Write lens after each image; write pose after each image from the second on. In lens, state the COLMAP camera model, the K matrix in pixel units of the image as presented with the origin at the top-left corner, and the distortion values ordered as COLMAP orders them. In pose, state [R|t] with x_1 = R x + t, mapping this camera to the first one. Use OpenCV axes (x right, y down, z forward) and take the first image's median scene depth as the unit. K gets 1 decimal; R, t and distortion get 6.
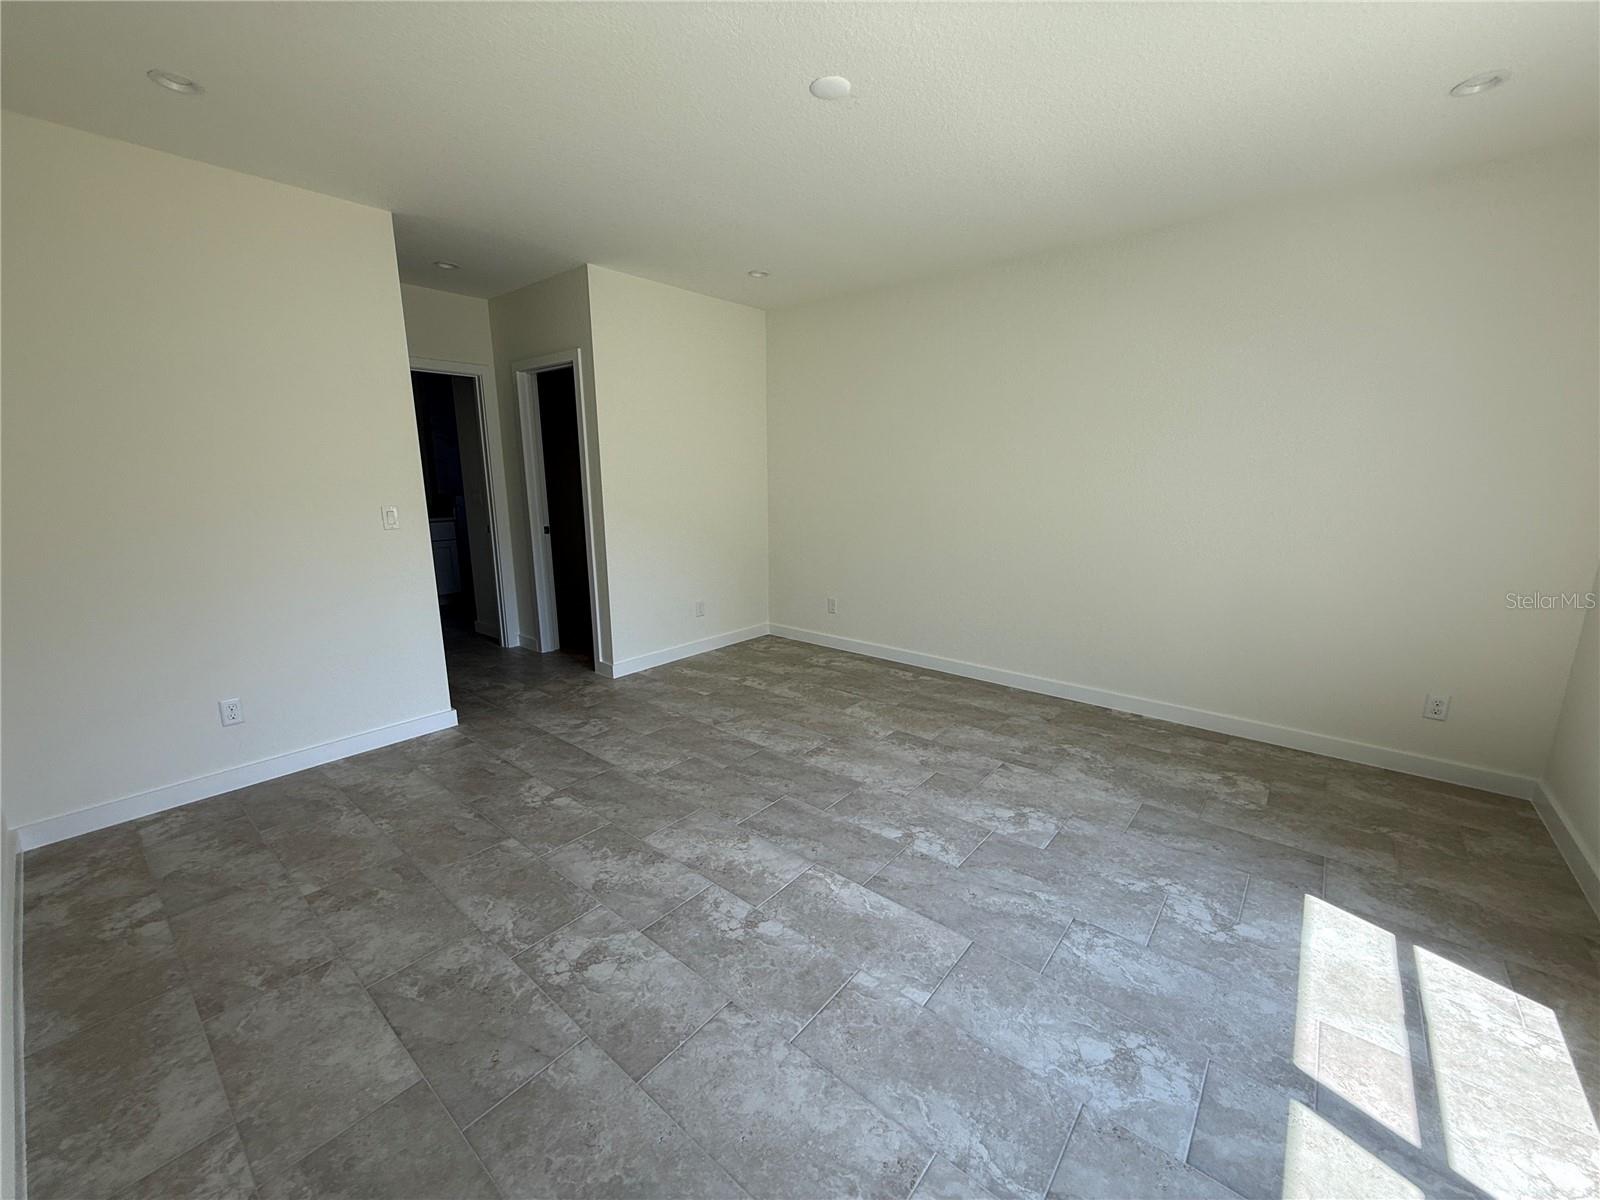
lens RADIAL K [[640.2, 0, 803.3], [0, 640.2, 599.1], [0, 0, 1]] dist [-0.000533, -0.000081]
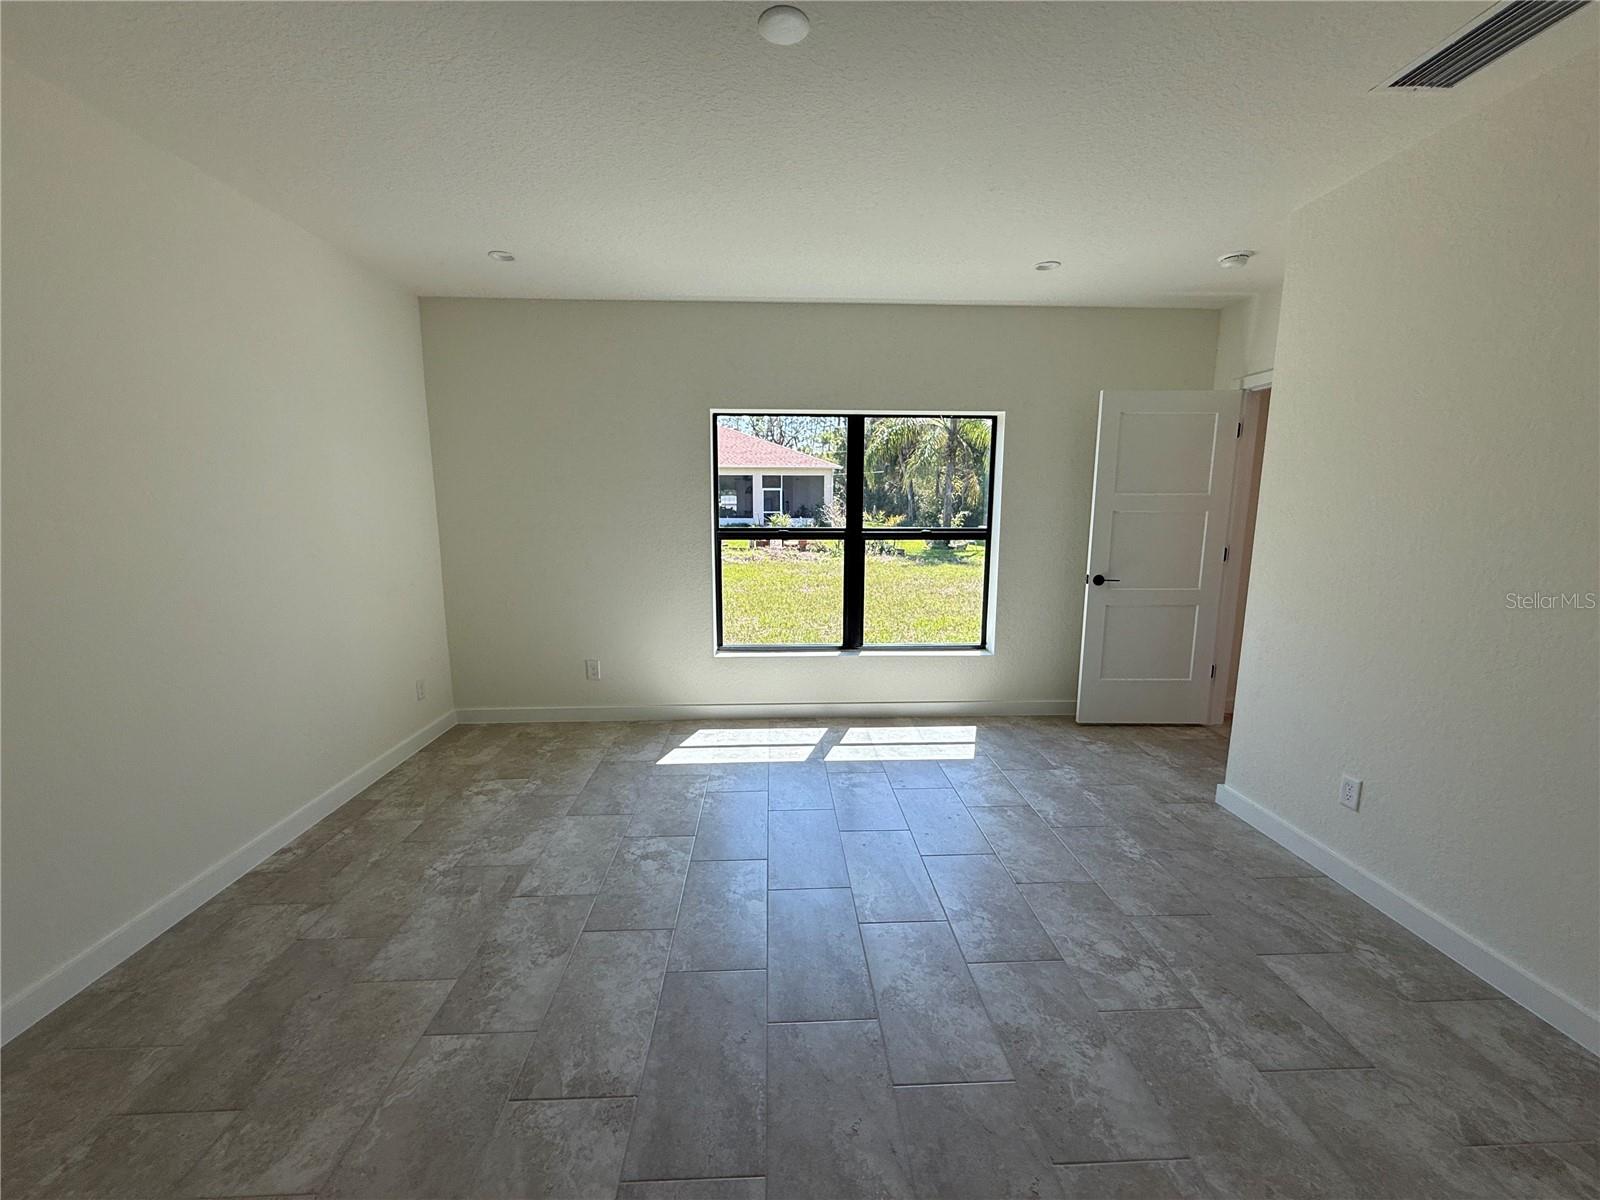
lens RADIAL K [[640.2, 0, 801.3], [0, 640.2, 599.9], [0, 0, 1]] dist [-0.000533, -0.000081]
pose [[-0.671255, -0.110212, 0.732987, -0.545975], [0.150953, 0.947834, 0.280757, -0.301548], [-0.725693, 0.299106, -0.619601, 1.469058]]
